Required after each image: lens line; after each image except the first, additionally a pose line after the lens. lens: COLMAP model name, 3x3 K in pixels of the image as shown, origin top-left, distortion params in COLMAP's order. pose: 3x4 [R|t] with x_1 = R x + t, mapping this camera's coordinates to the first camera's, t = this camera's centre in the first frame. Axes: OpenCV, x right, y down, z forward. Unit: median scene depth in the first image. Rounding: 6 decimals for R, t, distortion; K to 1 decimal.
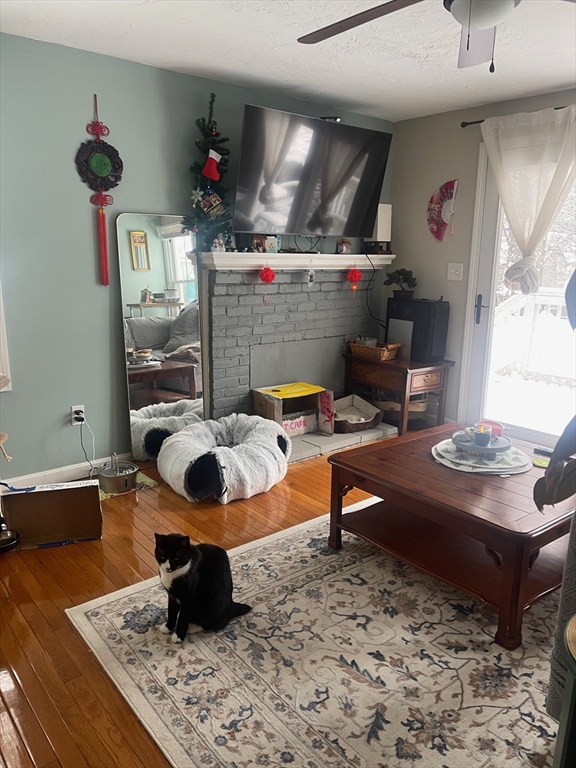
lens RADIAL K [[587.7, 0, 282.0], [0, 587.7, 387.0], [0, 0, 1]] dist [0.118710, -0.134812]
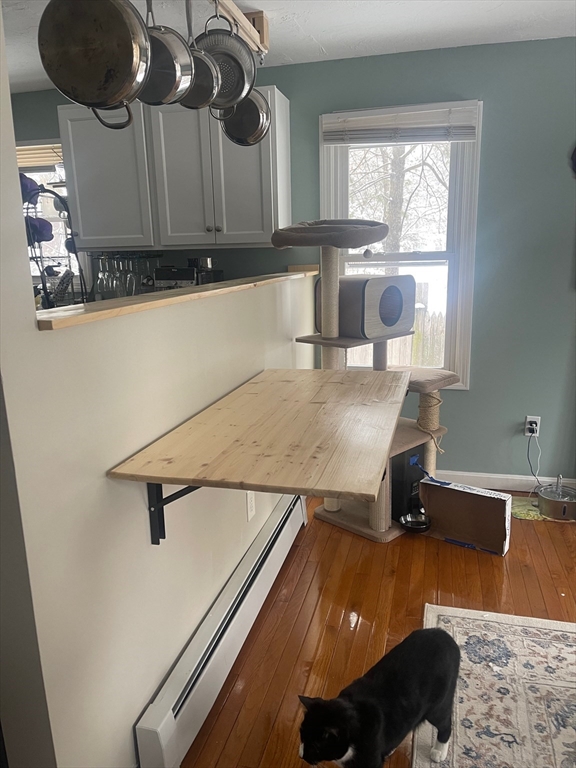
lens RADIAL K [[587.7, 0, 282.0], [0, 587.7, 387.0], [0, 0, 1]] dist [0.118710, -0.134812]
pose [[0.592365, 0.146467, -0.792244, 0.212807], [-0.146558, 0.986520, 0.072801, -0.031816], [0.792227, 0.072985, 0.605846, 0.121659]]
